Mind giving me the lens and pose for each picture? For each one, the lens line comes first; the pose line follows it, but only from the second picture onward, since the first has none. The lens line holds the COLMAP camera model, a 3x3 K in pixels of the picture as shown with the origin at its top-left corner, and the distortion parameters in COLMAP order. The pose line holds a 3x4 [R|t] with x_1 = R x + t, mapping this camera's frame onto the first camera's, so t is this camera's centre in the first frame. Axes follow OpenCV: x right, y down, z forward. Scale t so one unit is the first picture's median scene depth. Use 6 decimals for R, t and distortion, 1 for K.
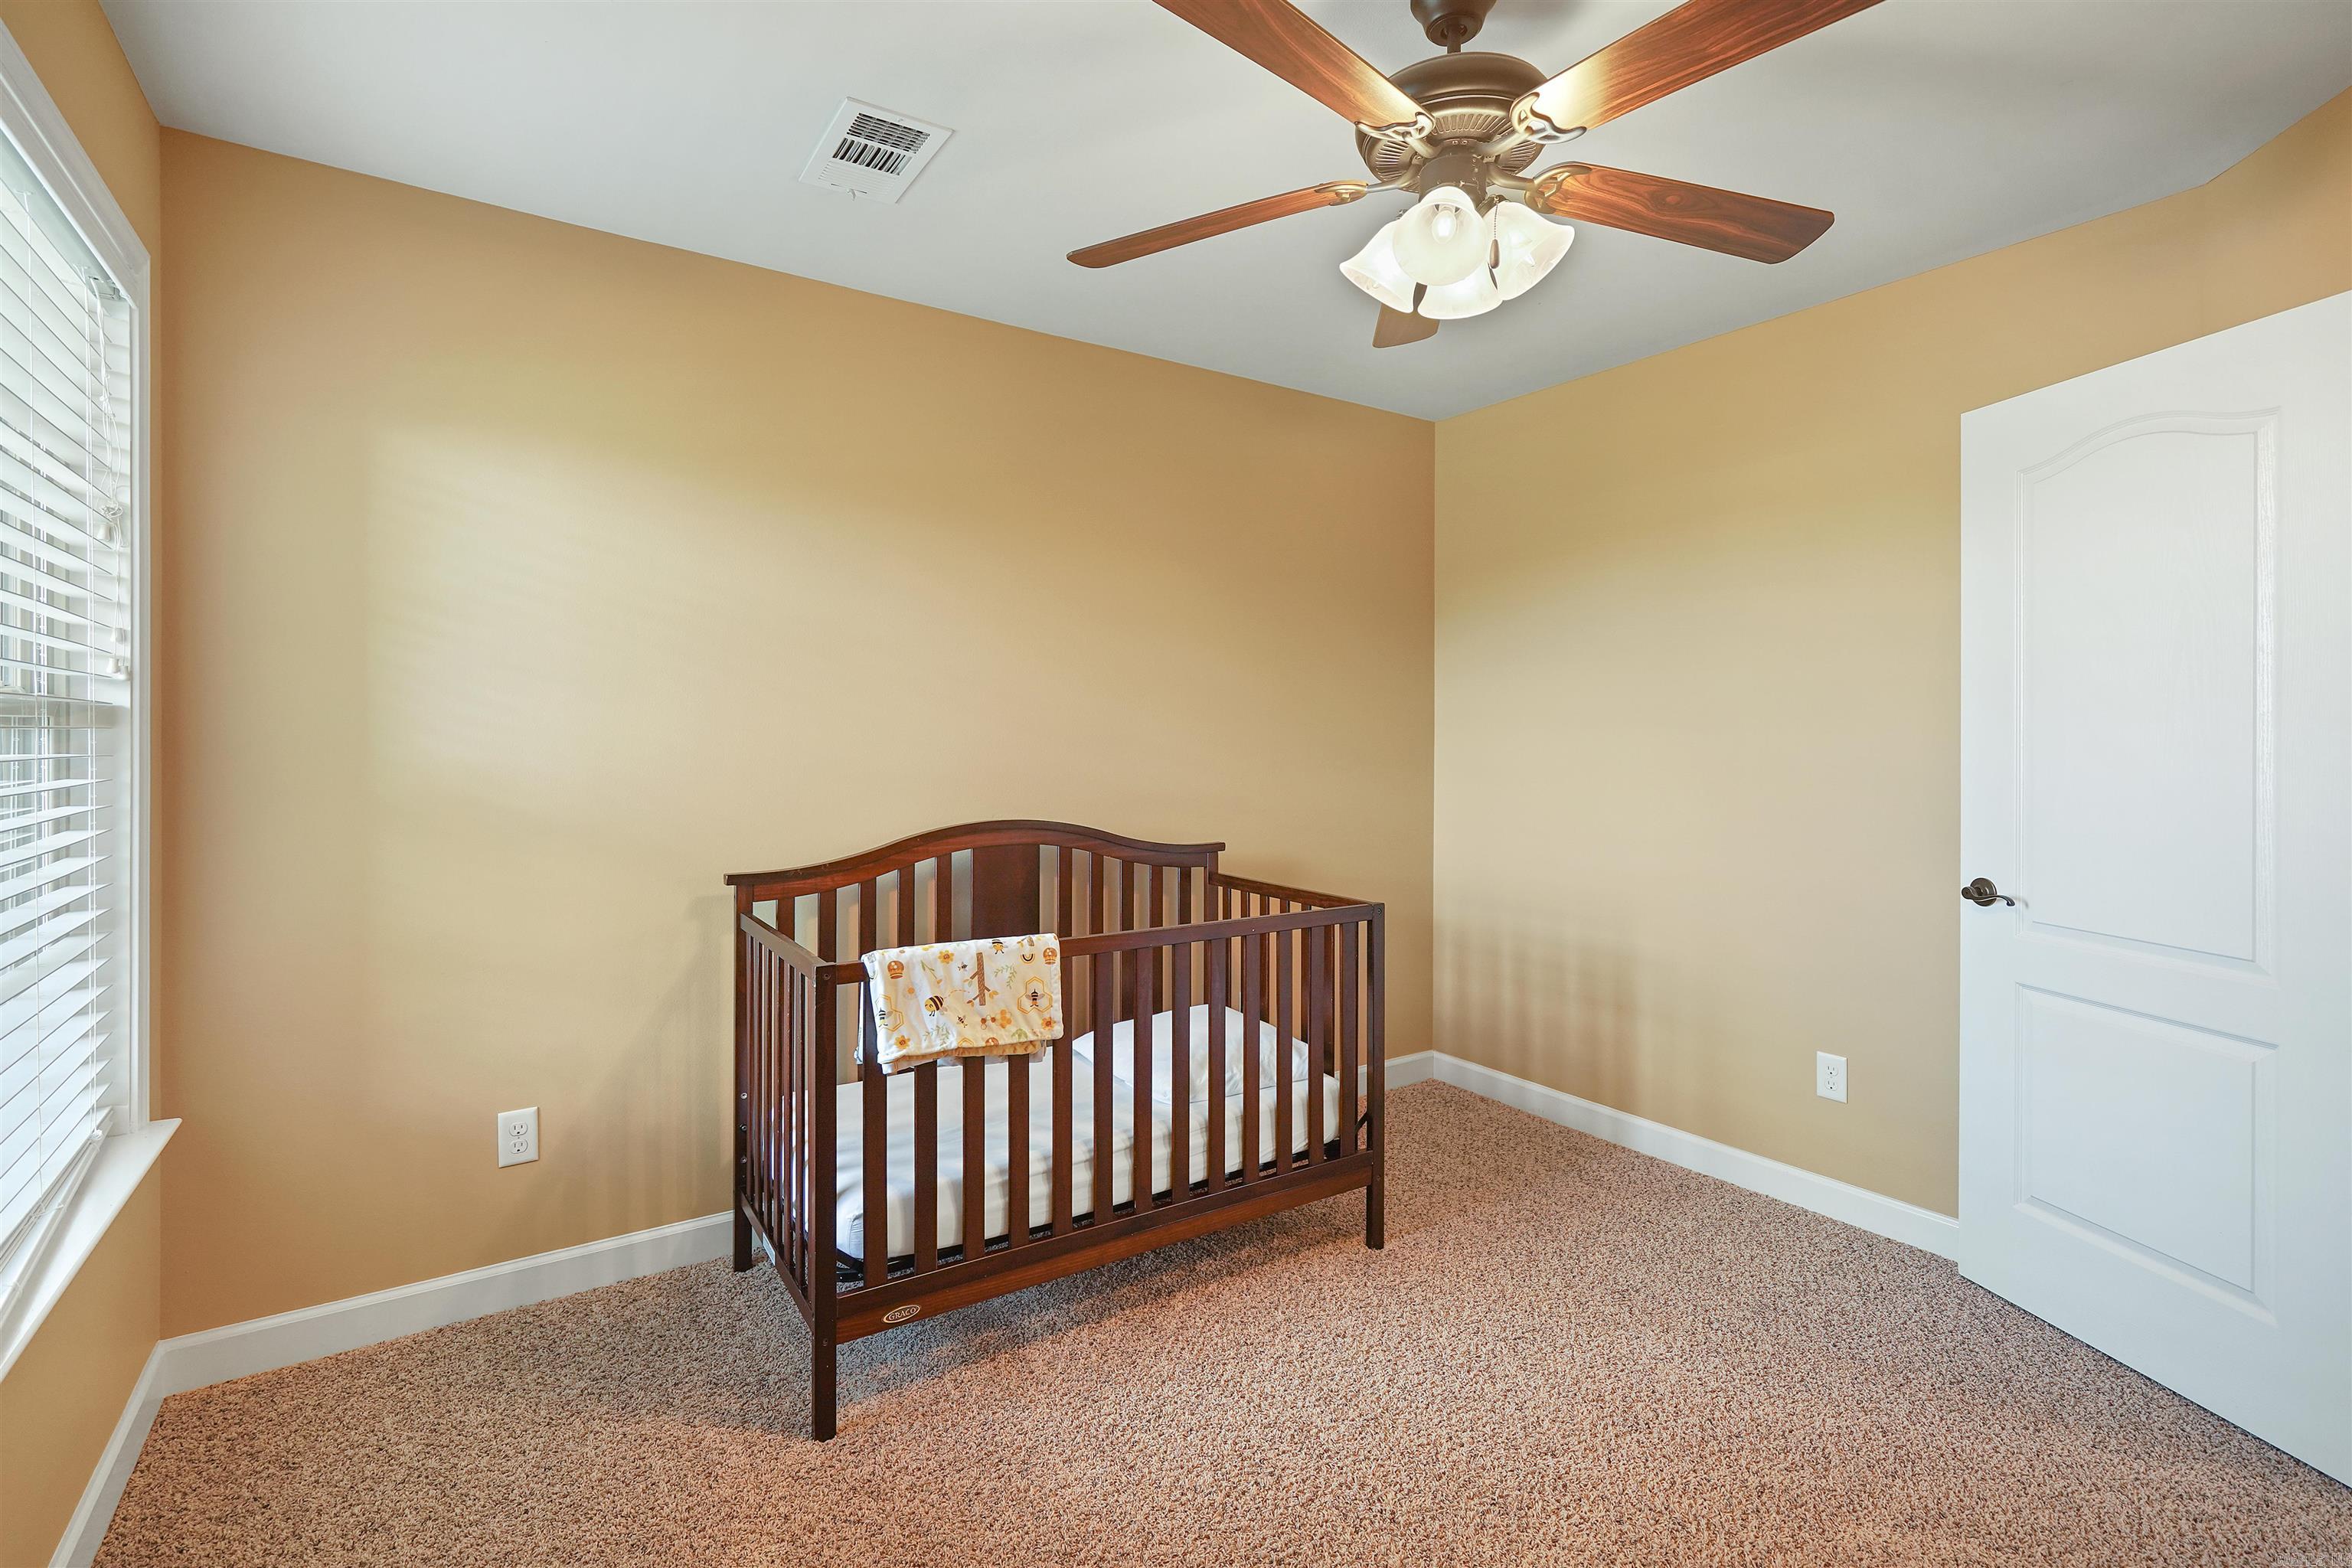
lens RADIAL K [[1108.5, 0, 1194.2], [0, 1108.5, 709.3], [0, 0, 1]] dist [0.001005, 0.000206]
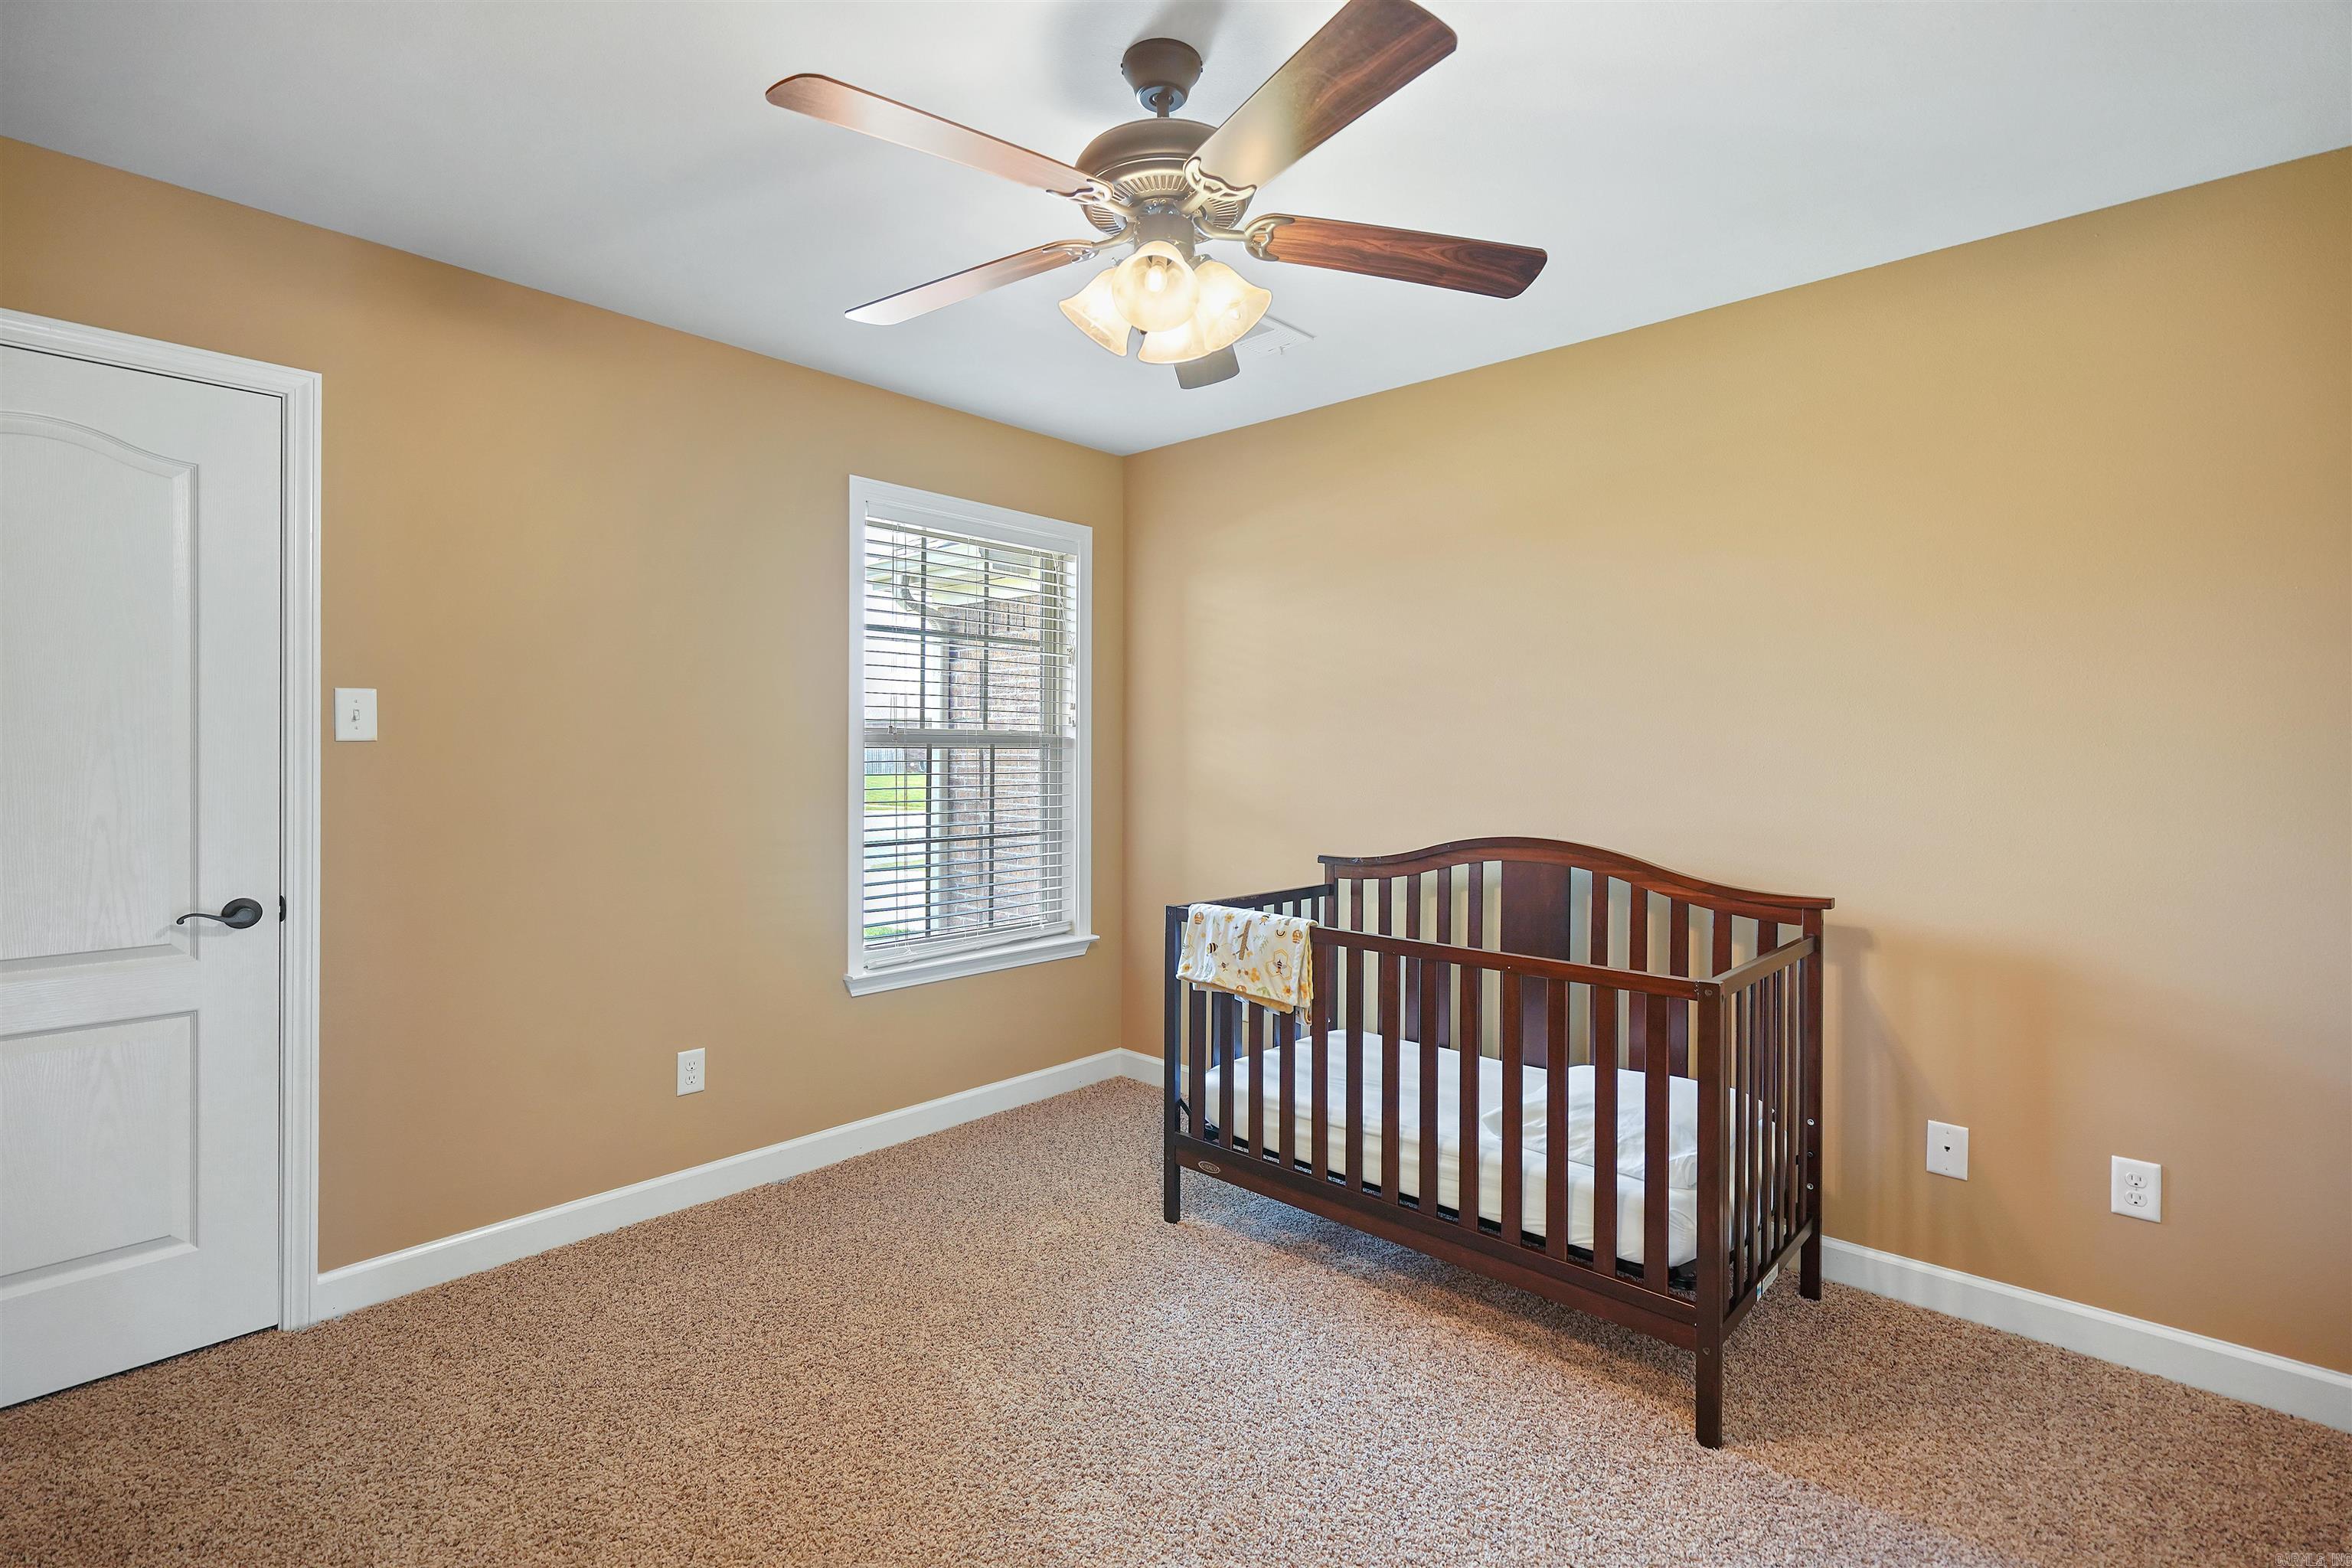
lens RADIAL K [[1062.2, 0, 1181.5], [0, 1062.2, 716.9], [0, 0, 1]] dist [-0.000465, -0.000054]
pose [[0.235822, -0.031447, -0.971287, 0.954204], [0.014493, 0.999479, -0.028841, 0.014690], [0.971688, -0.007276, 0.236155, 0.596062]]
